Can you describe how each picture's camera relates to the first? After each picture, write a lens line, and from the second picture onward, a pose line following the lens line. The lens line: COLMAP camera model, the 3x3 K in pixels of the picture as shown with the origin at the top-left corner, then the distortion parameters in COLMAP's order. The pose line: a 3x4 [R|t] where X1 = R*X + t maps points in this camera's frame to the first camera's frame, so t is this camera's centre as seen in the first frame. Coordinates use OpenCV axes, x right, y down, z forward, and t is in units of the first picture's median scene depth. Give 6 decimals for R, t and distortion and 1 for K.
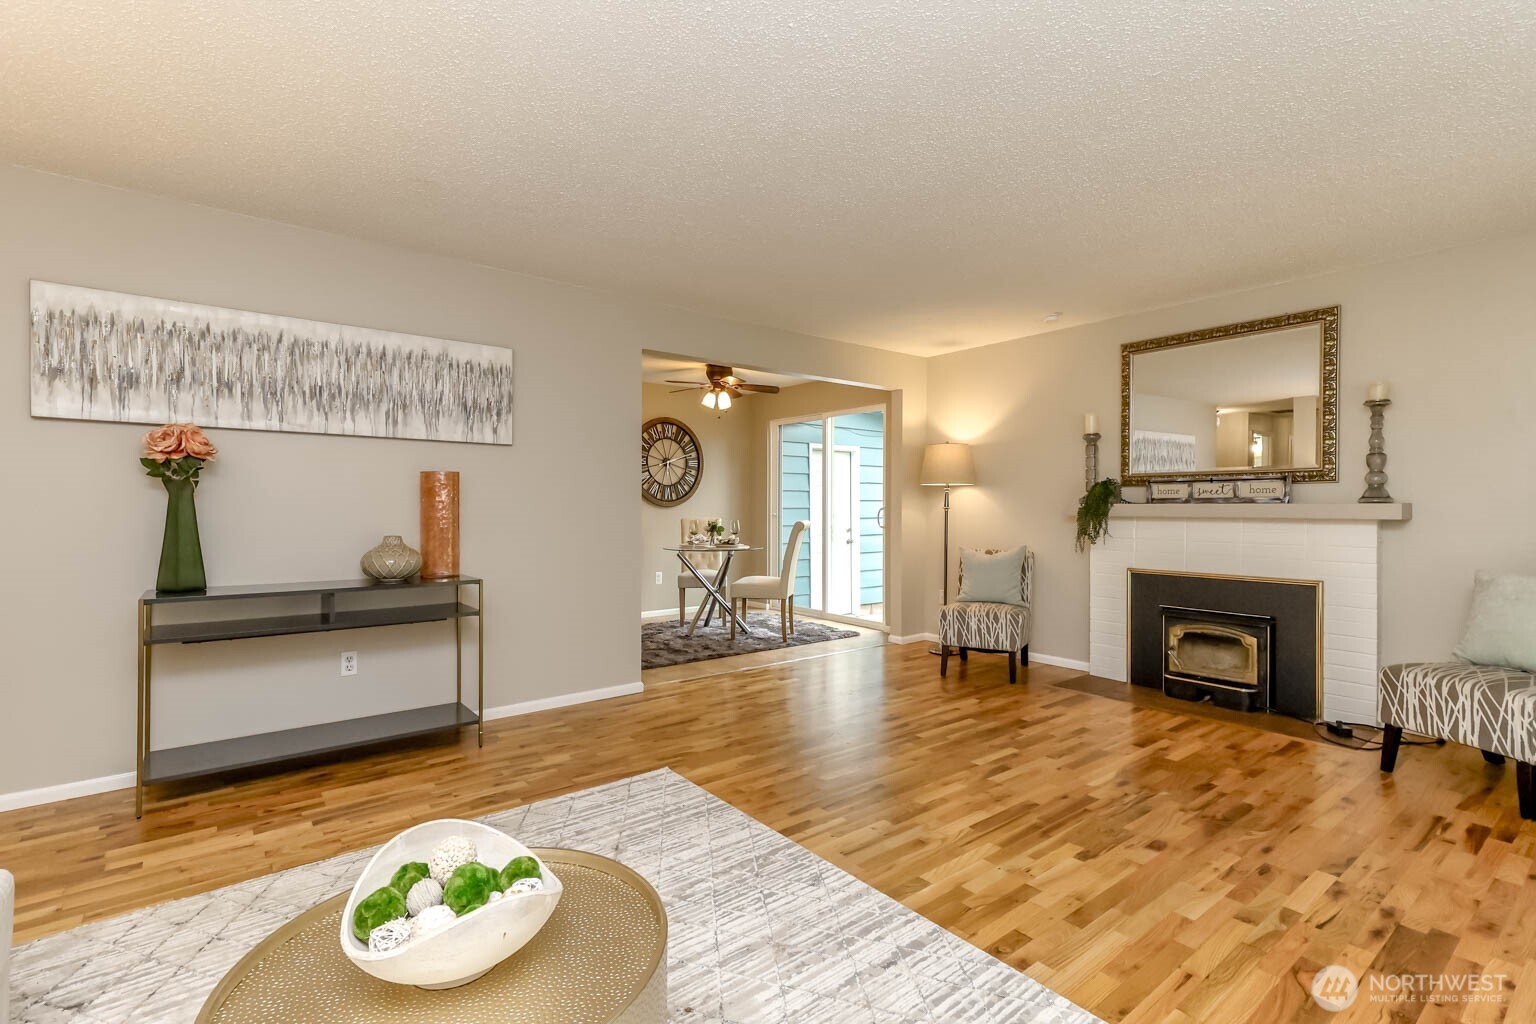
lens RADIAL K [[696.5, 0, 768.0], [0, 696.5, 512.0], [0, 0, 1]] dist [0.018486, 0.000097]
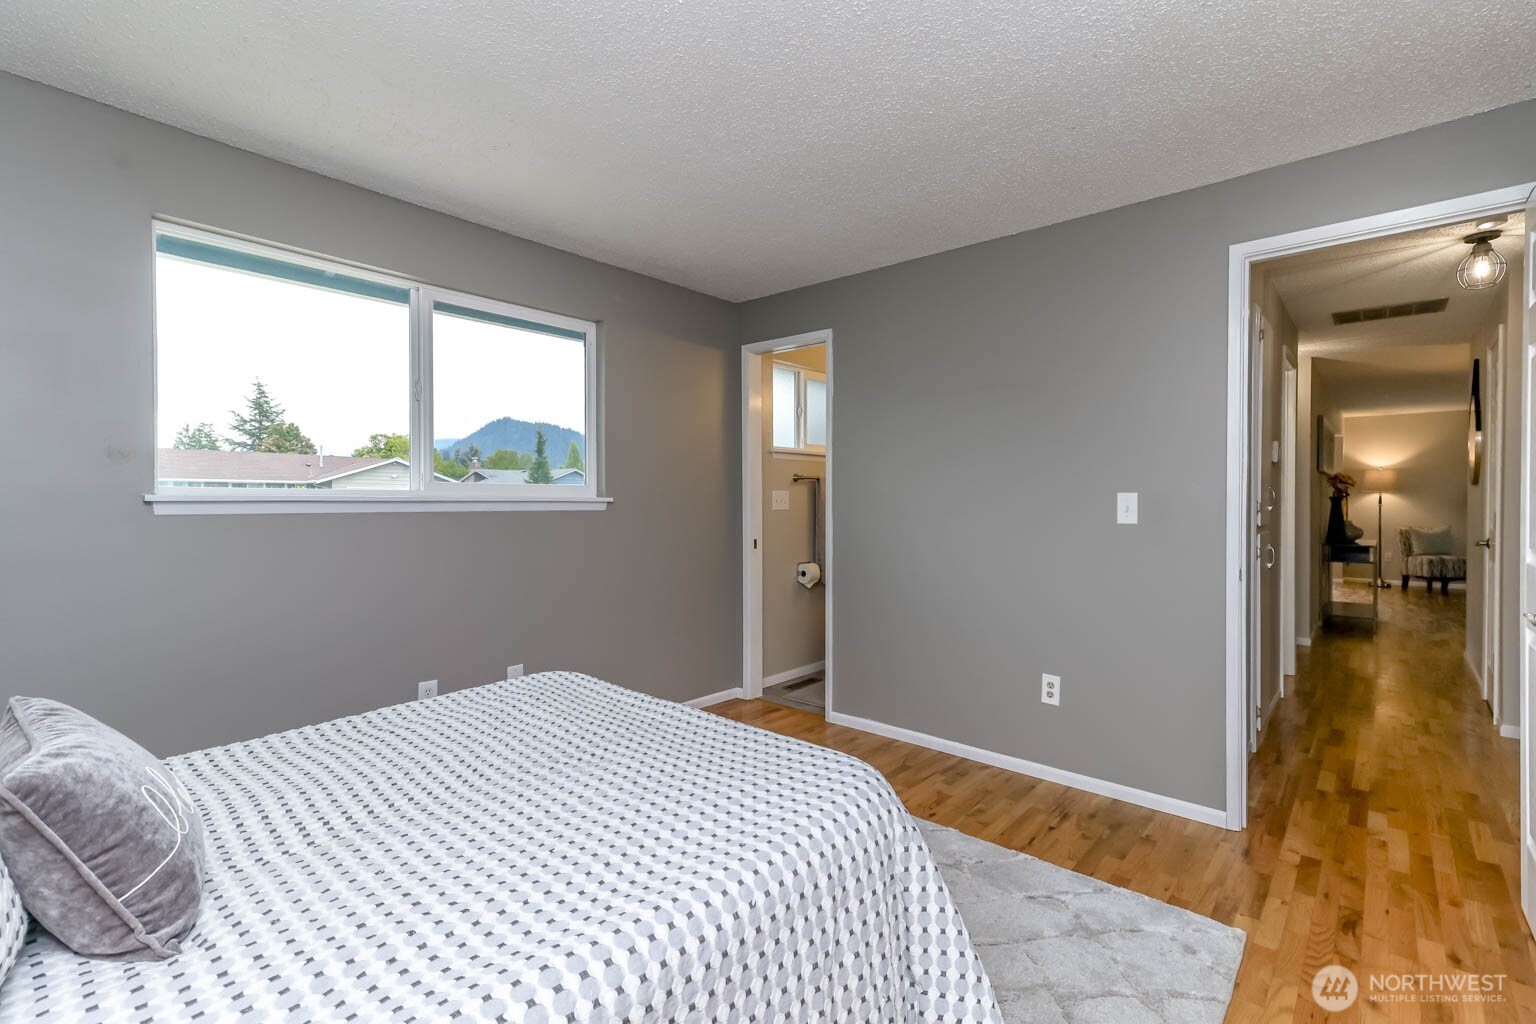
lens RADIAL K [[698.6, 0, 771.8], [0, 698.6, 507.4], [0, 0, 1]] dist [0.013406, -0.000128]
pose [[0.981225, -0.002239, 0.192853, -2.144242], [0.002098, 0.999997, 0.000935, -0.004283], [-0.192855, -0.000513, 0.981227, -0.612168]]
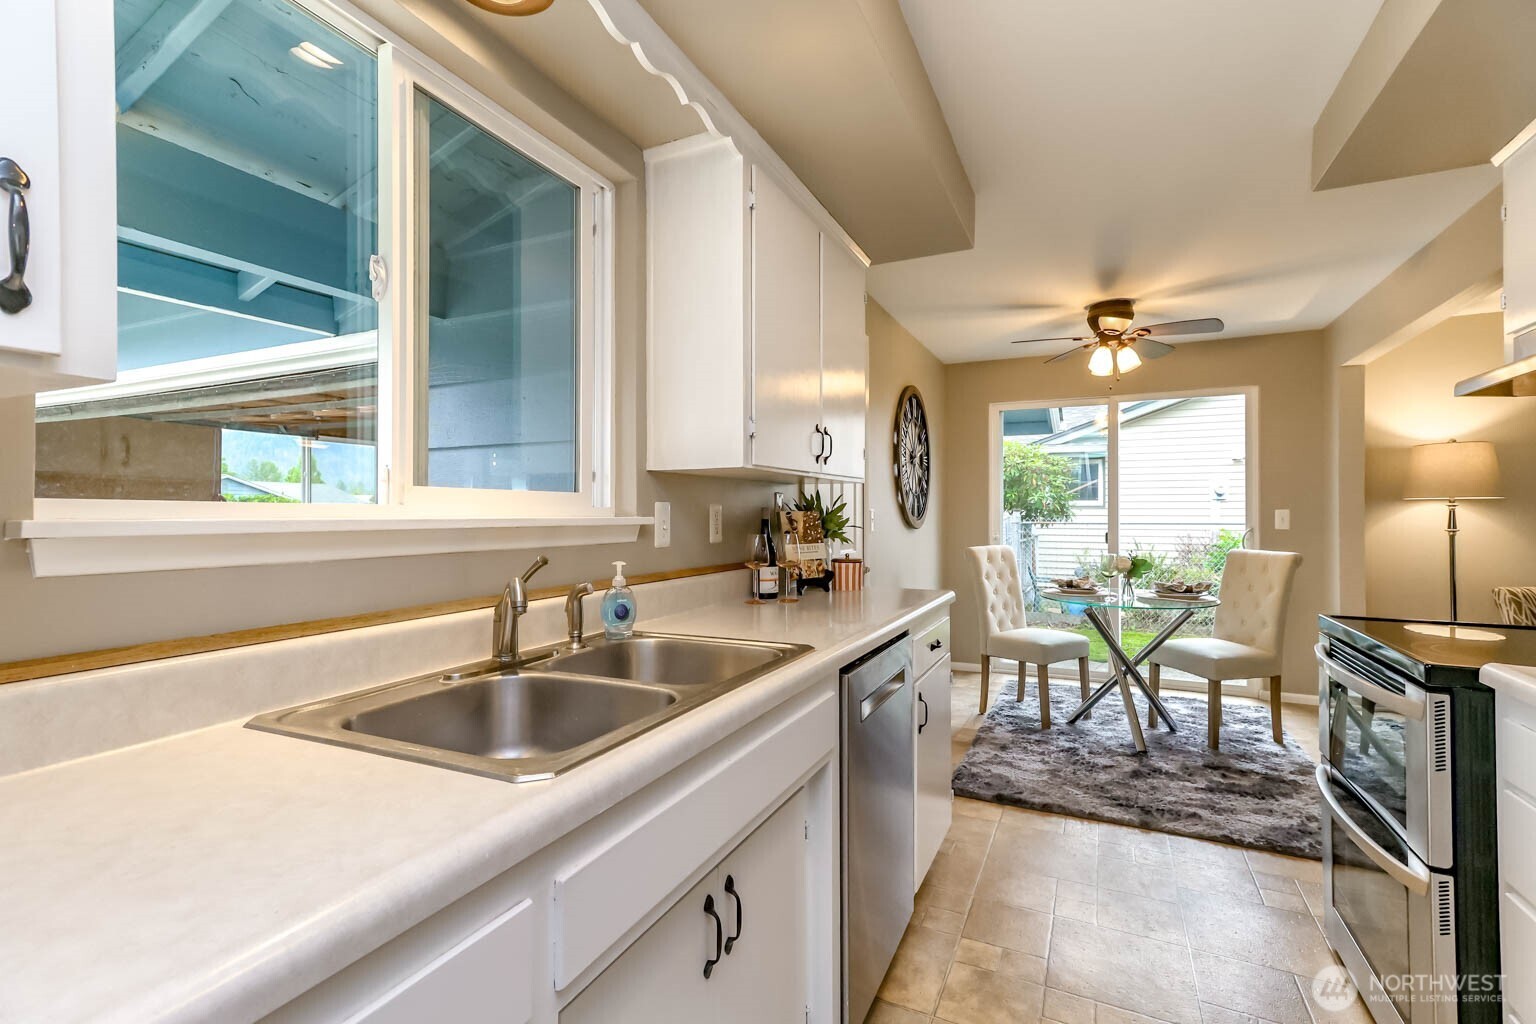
lens RADIAL K [[689.2, 0, 772.9], [0, 689.2, 510.9], [0, 0, 1]] dist [0.020096, -0.000711]
pose [[0.893924, -0.000540, 0.448218, -0.954857], [0.007379, 0.999881, -0.013511, -0.029558], [-0.448158, 0.015385, 0.893822, 0.883384]]
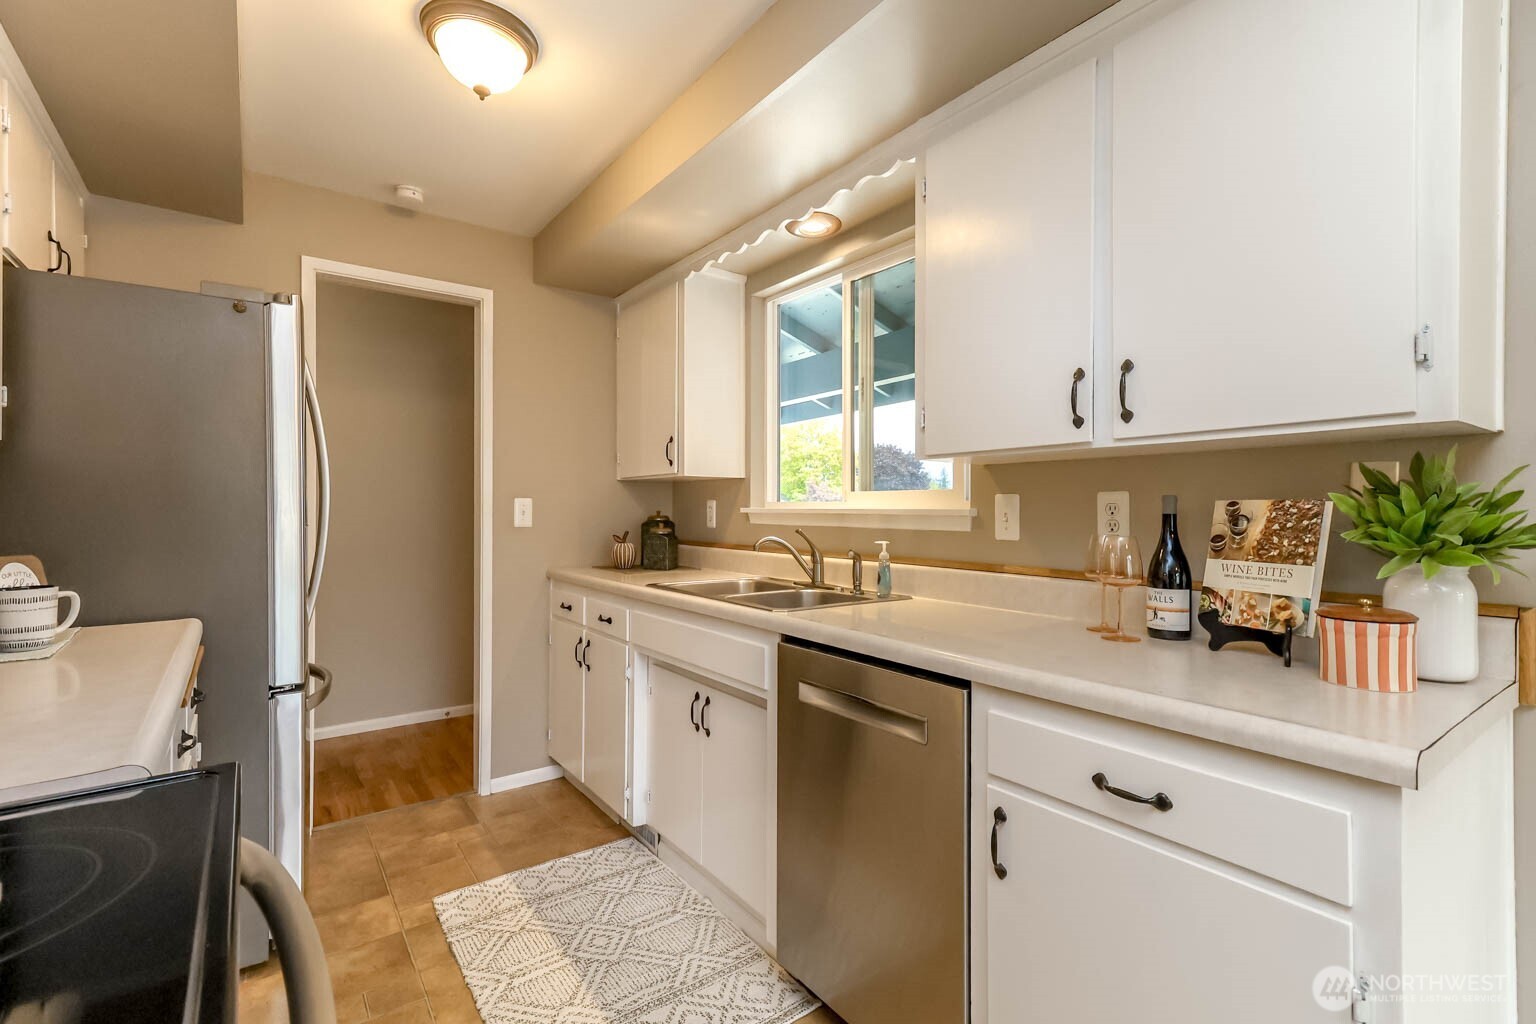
lens RADIAL K [[700.4, 0, 775.6], [0, 700.4, 509.3], [0, 0, 1]] dist [0.037226, 0.000390]
pose [[-0.032224, -0.001871, -0.999479, -0.321040], [-0.013248, 0.999911, -0.001445, -0.029583], [0.999393, 0.013194, -0.032246, 1.200937]]
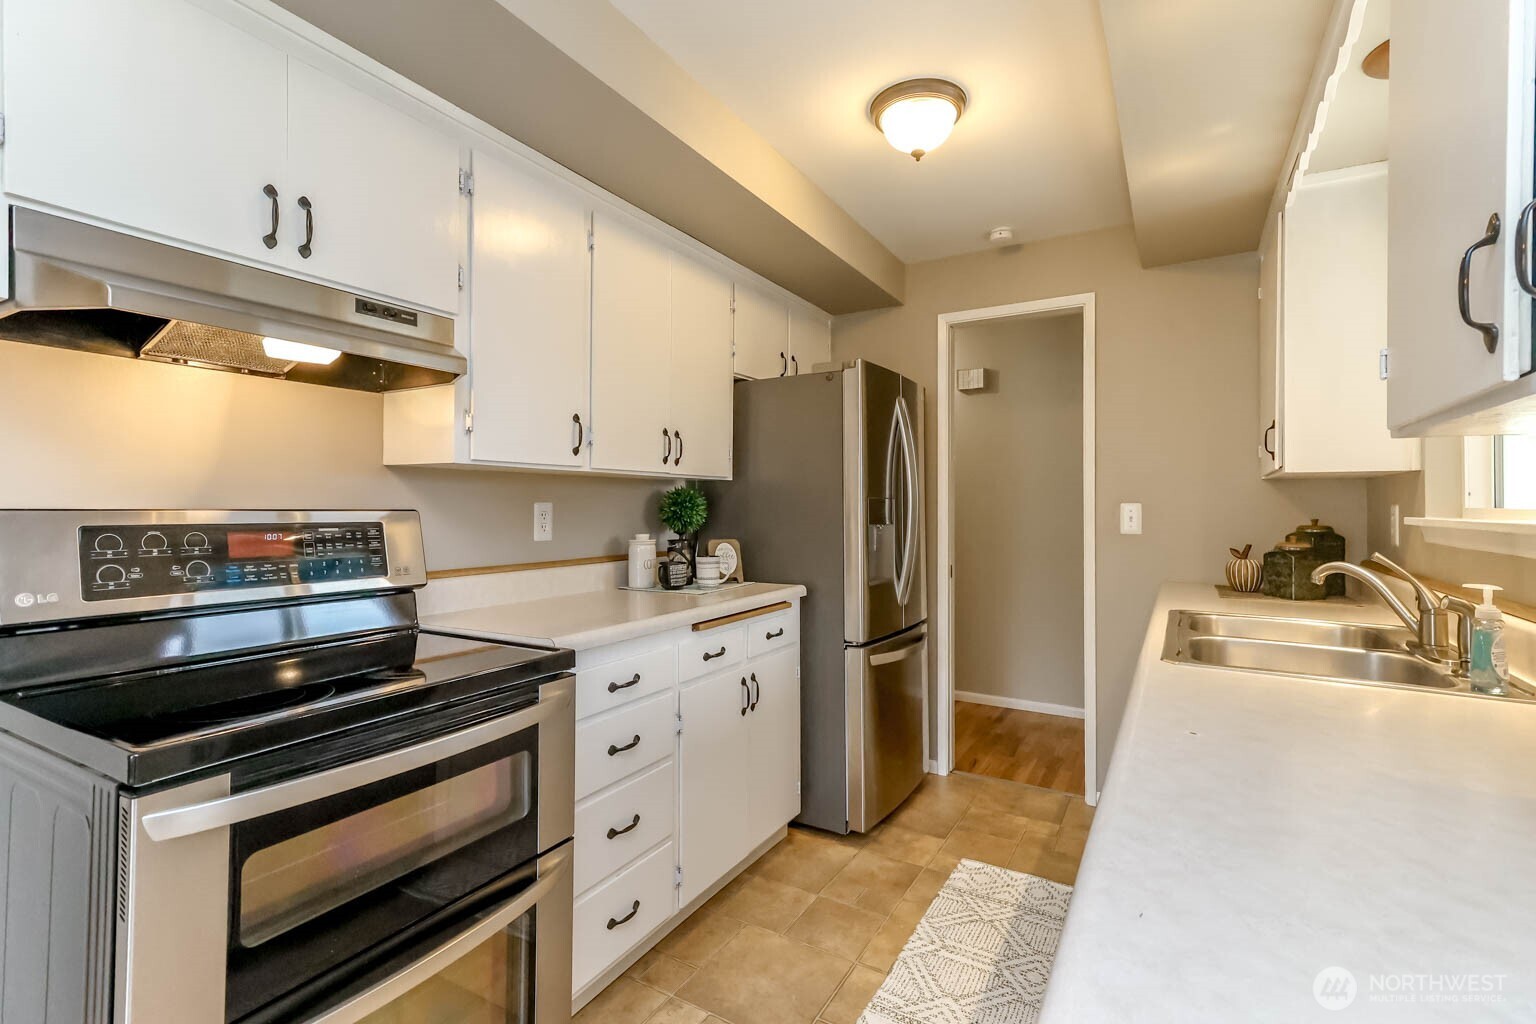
lens RADIAL K [[698.9, 0, 772.1], [0, 698.9, 501.1], [0, 0, 1]] dist [0.024895, 0.000465]
pose [[-0.929124, -0.008709, -0.369666, -0.476675], [-0.010151, 0.999947, 0.001956, -0.038957], [0.369629, 0.005570, -0.929163, 1.430864]]
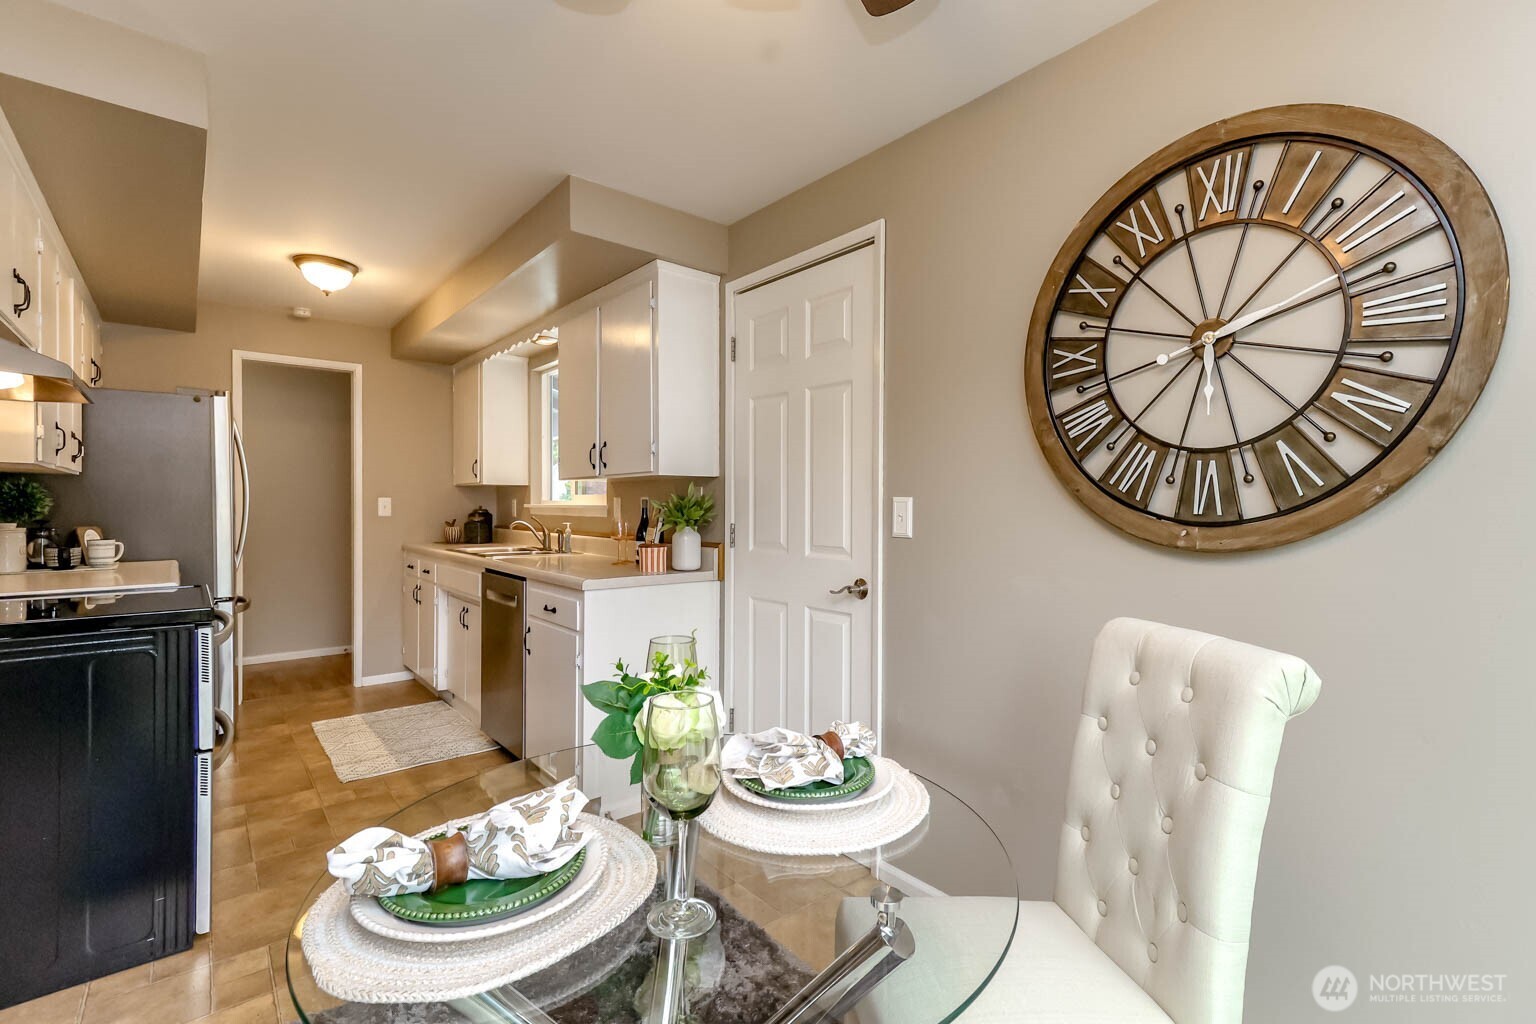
lens RADIAL K [[683.2, 0, 787.8], [0, 683.2, 510.7], [0, 0, 1]] dist [0.003444, -0.000044]
pose [[0.044257, 0.006278, -0.999000, 0.101580], [-0.014184, 0.999883, 0.005655, -0.033239], [0.998919, 0.013919, 0.044341, 1.528537]]
